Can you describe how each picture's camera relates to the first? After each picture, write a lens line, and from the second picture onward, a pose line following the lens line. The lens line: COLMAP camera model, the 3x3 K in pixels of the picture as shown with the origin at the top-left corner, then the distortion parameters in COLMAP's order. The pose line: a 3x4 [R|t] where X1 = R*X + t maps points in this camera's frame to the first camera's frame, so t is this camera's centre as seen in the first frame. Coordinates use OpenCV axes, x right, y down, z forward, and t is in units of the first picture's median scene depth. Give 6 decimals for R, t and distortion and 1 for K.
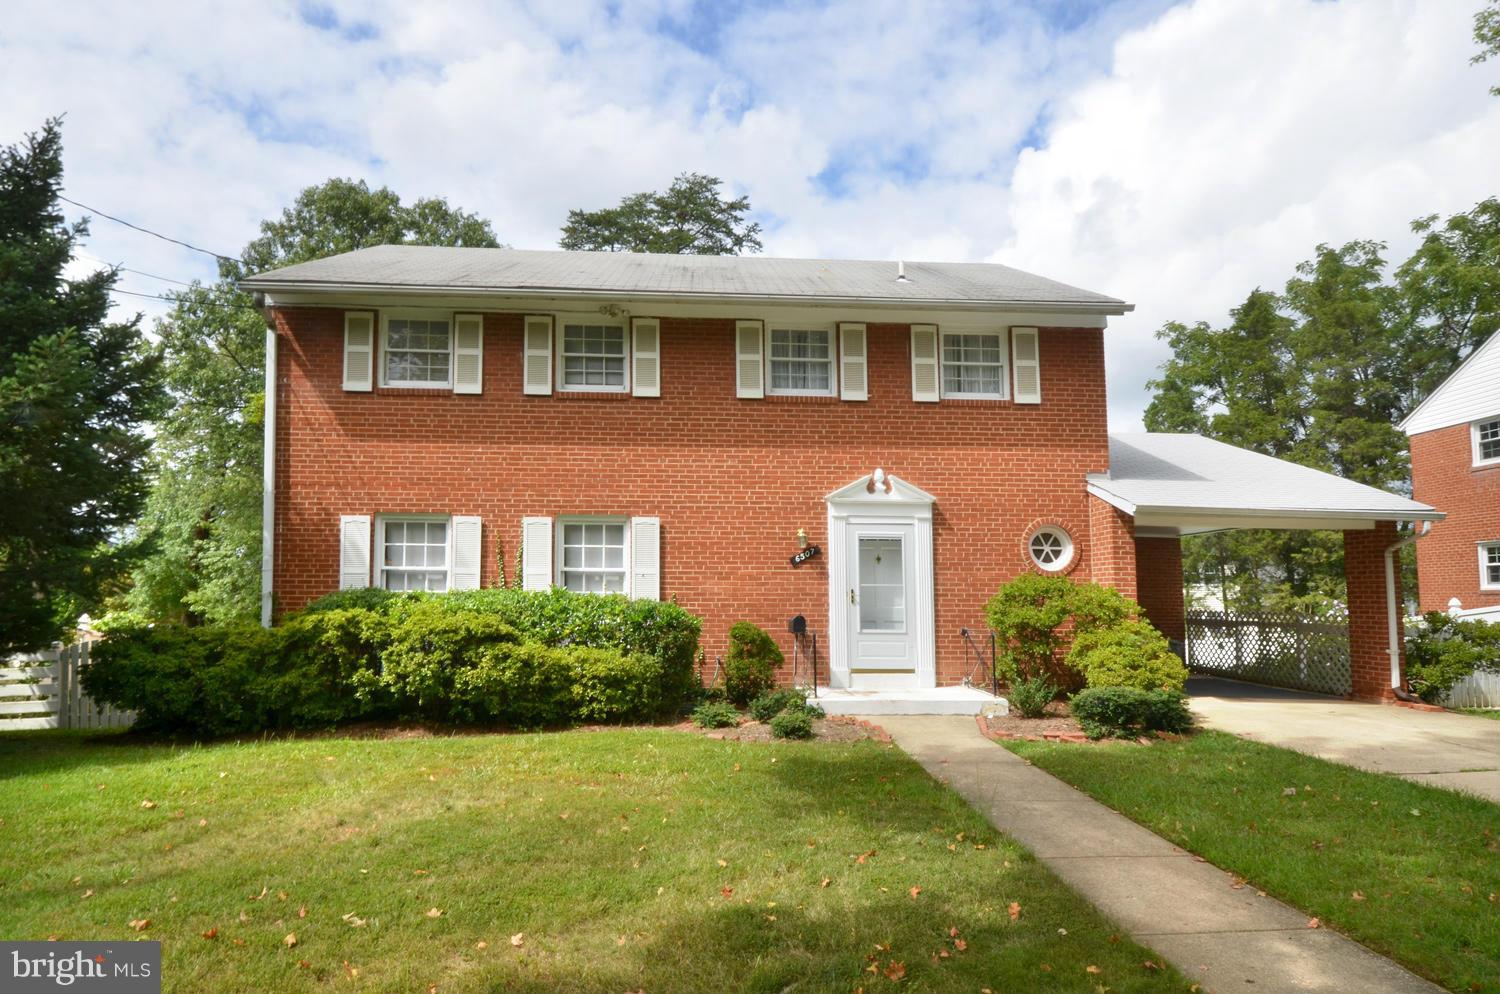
lens RADIAL K [[798.9, 0, 751.8], [0, 798.9, 547.0], [0, 0, 1]] dist [0.038286, -0.034202]
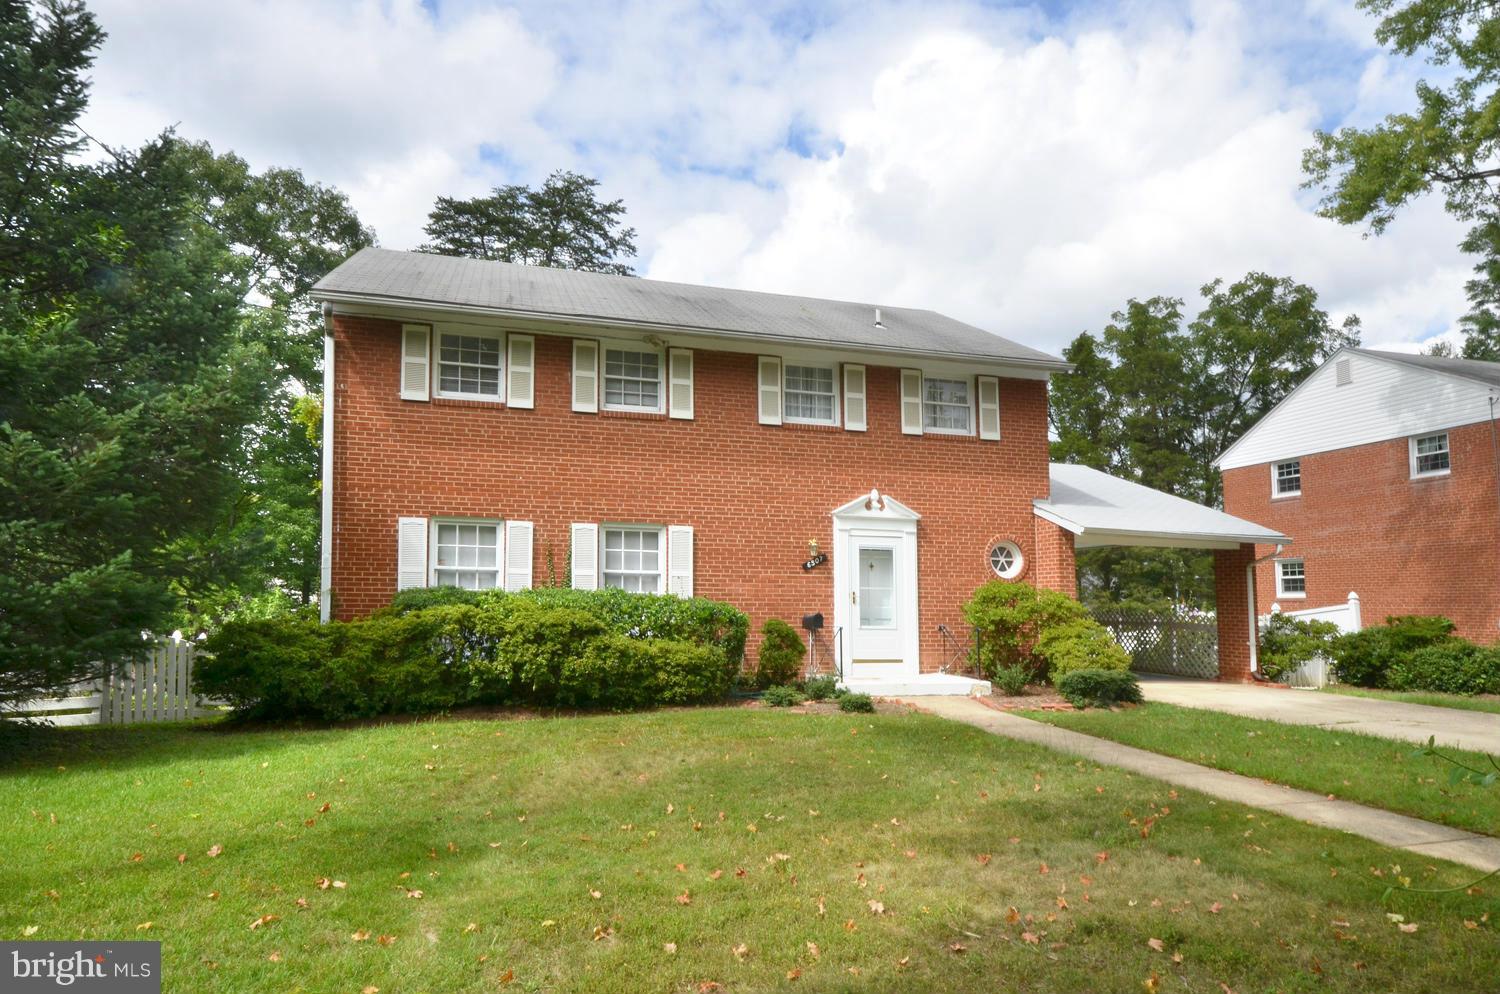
lens RADIAL K [[798.9, 0, 751.8], [0, 798.9, 547.0], [0, 0, 1]] dist [0.038286, -0.034202]
pose [[0.980833, 0.020384, 0.193784, -0.250224], [-0.019602, 0.999790, -0.005952, -0.002651], [-0.193864, 0.002039, 0.981026, -0.121561]]
